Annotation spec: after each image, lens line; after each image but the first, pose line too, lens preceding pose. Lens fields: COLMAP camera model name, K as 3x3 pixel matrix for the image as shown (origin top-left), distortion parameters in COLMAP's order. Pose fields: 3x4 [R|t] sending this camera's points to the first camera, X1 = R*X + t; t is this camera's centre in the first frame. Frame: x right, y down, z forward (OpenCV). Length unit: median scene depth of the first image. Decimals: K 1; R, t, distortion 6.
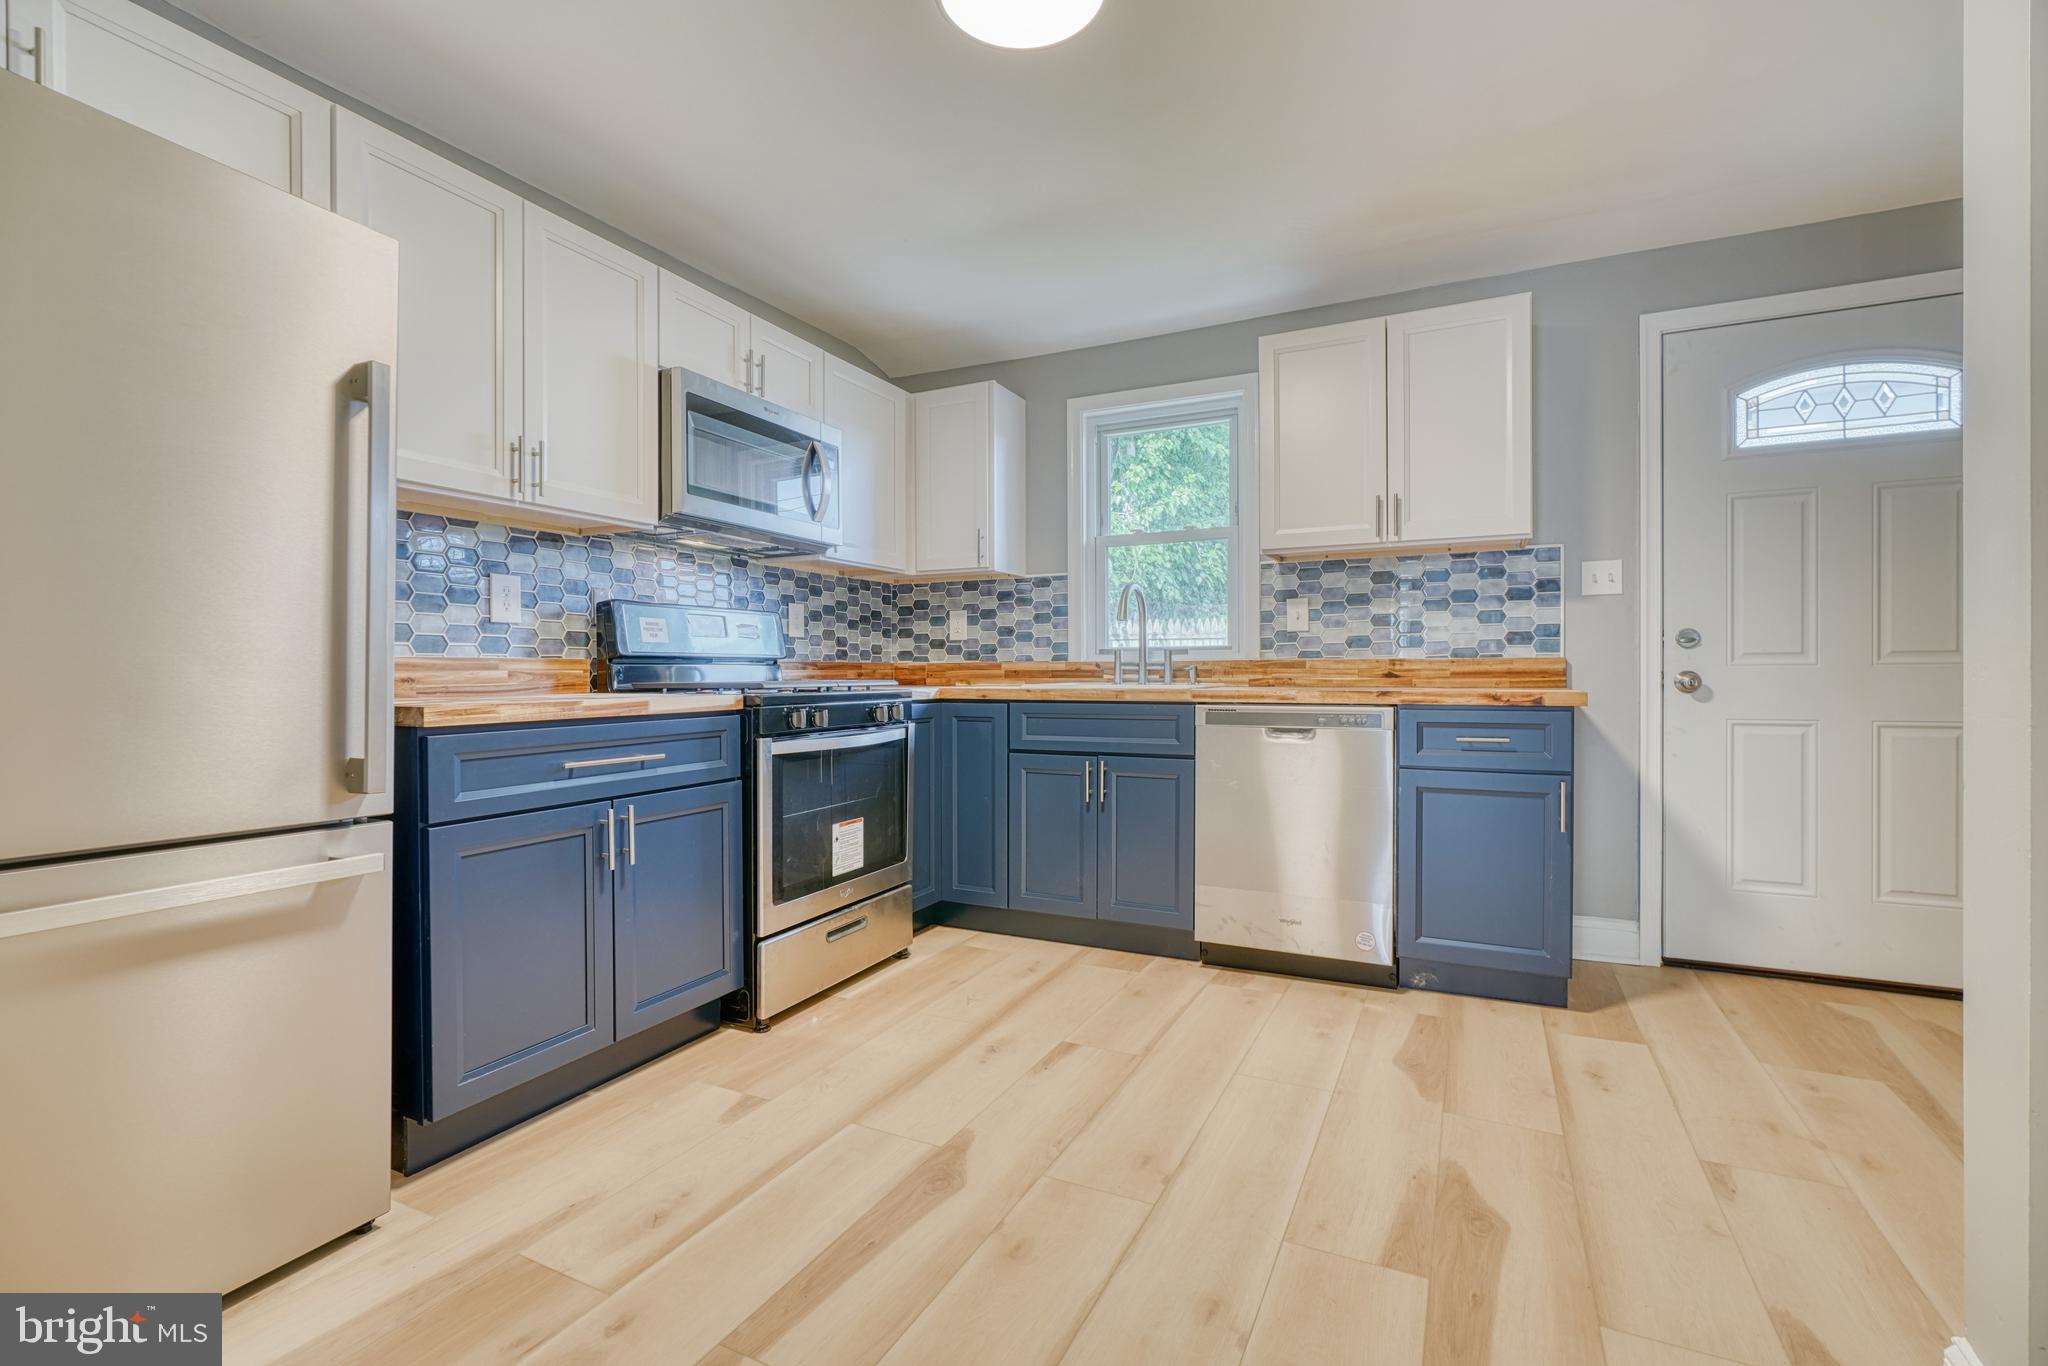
lens RADIAL K [[912.9, 0, 1016.3], [0, 912.9, 676.7], [0, 0, 1]] dist [-0.009386, 0.004912]
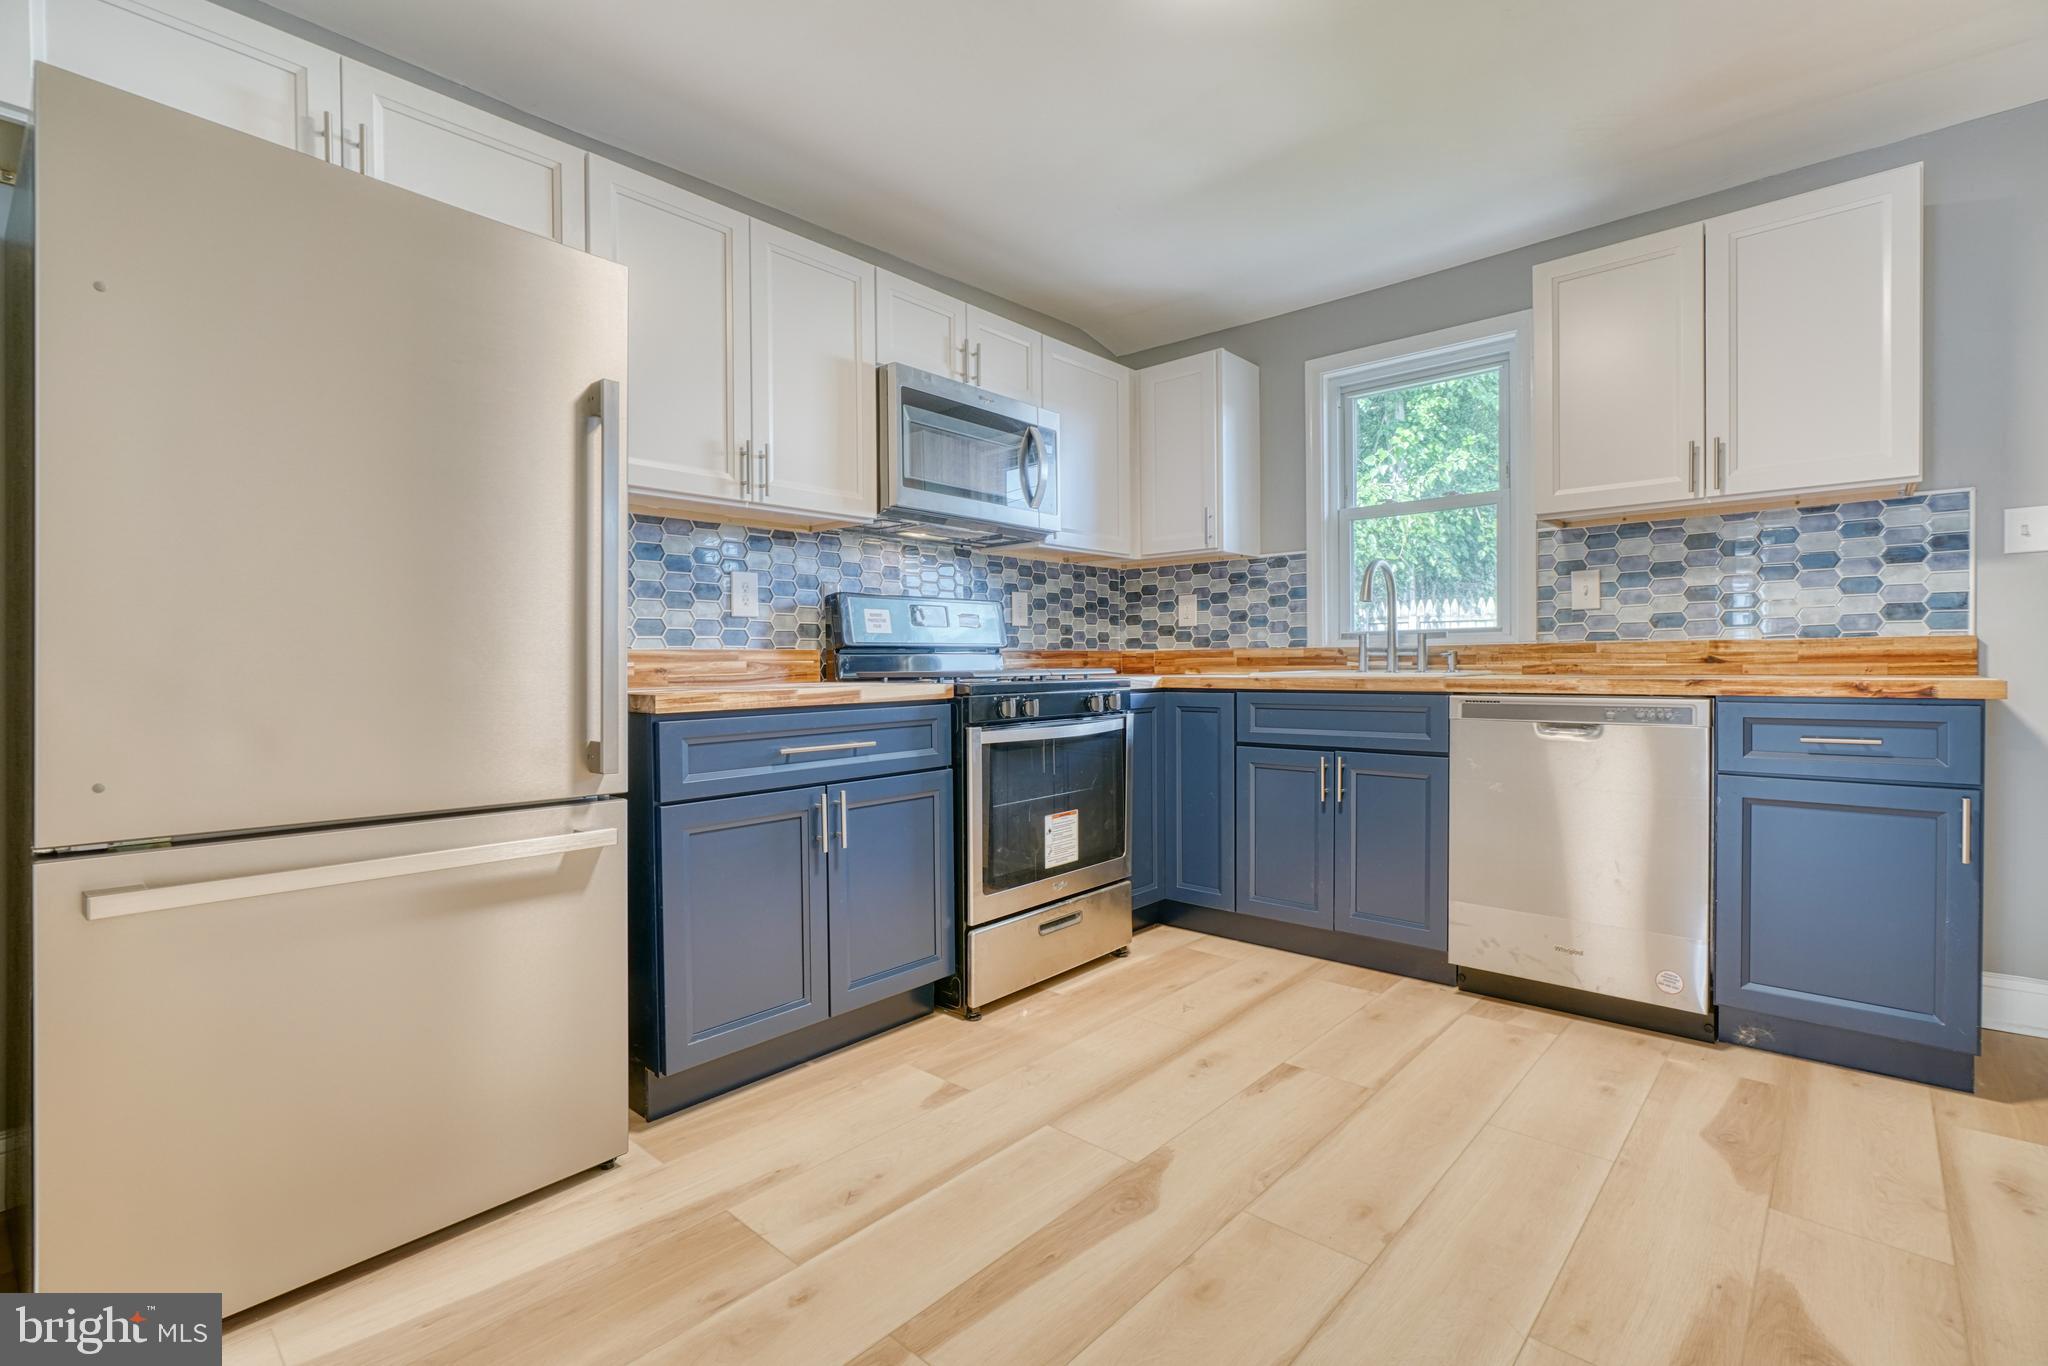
lens RADIAL K [[925.6, 0, 1016.0], [0, 925.6, 675.4], [0, 0, 1]] dist [-0.007910, 0.004453]
pose [[0.961807, -0.002108, -0.273720, 0.042987], [0.005214, 0.999930, 0.010622, 0.000018], [0.273679, -0.011643, 0.961751, 0.036134]]
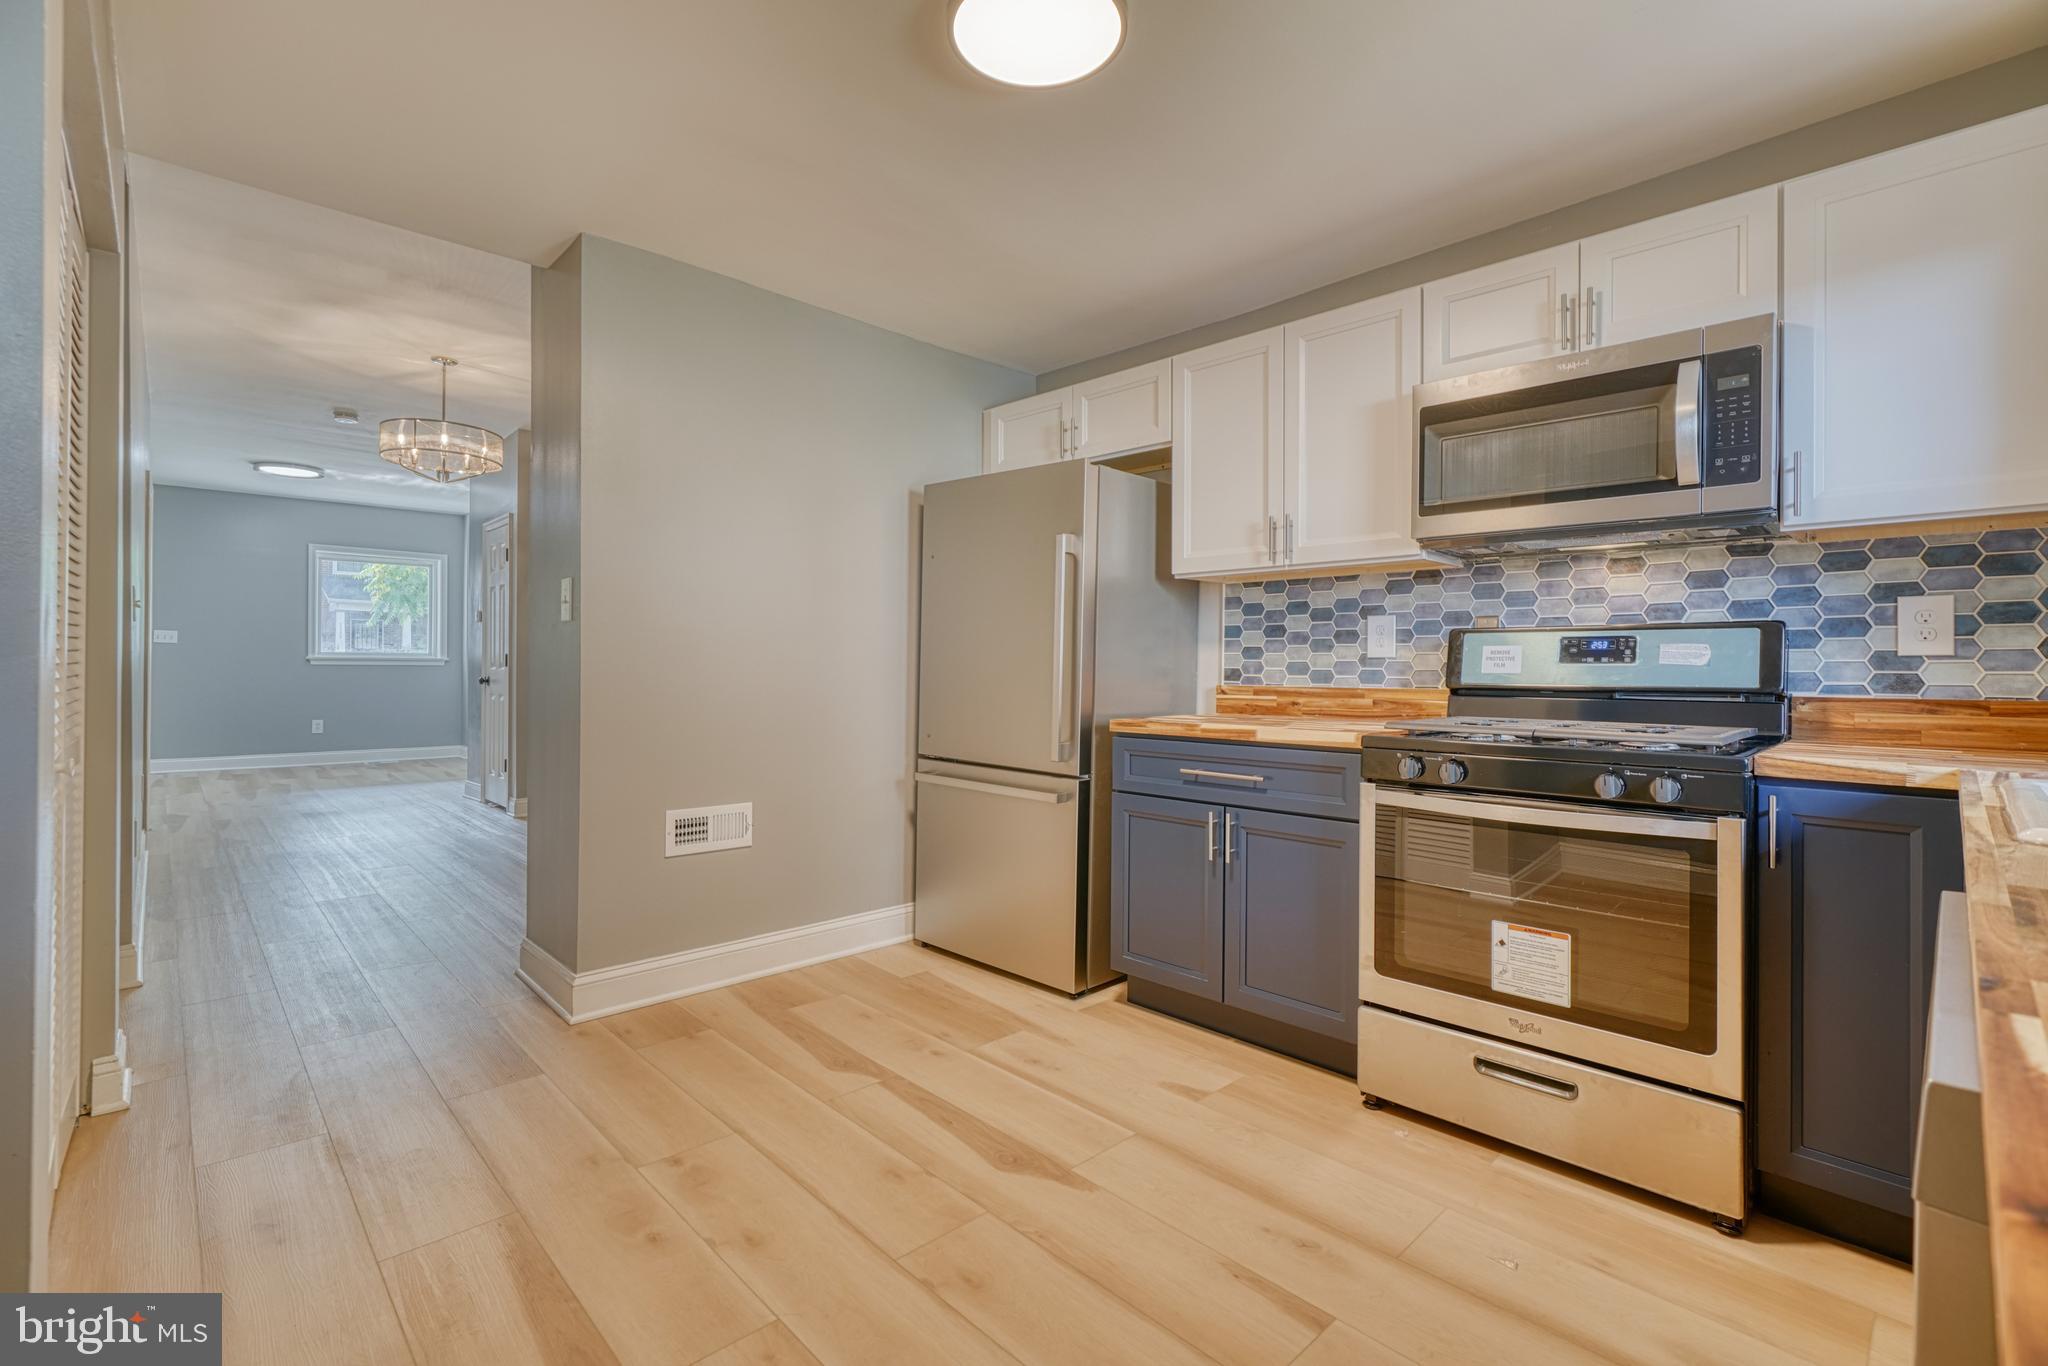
lens RADIAL K [[925.6, 0, 1016.0], [0, 925.6, 675.4], [0, 0, 1]] dist [-0.007910, 0.004453]
pose [[-0.340009, 0.007962, -0.940389, 0.659619], [-0.011852, 0.999848, 0.012751, -0.043913], [0.940348, 0.015481, -0.339863, 0.918418]]
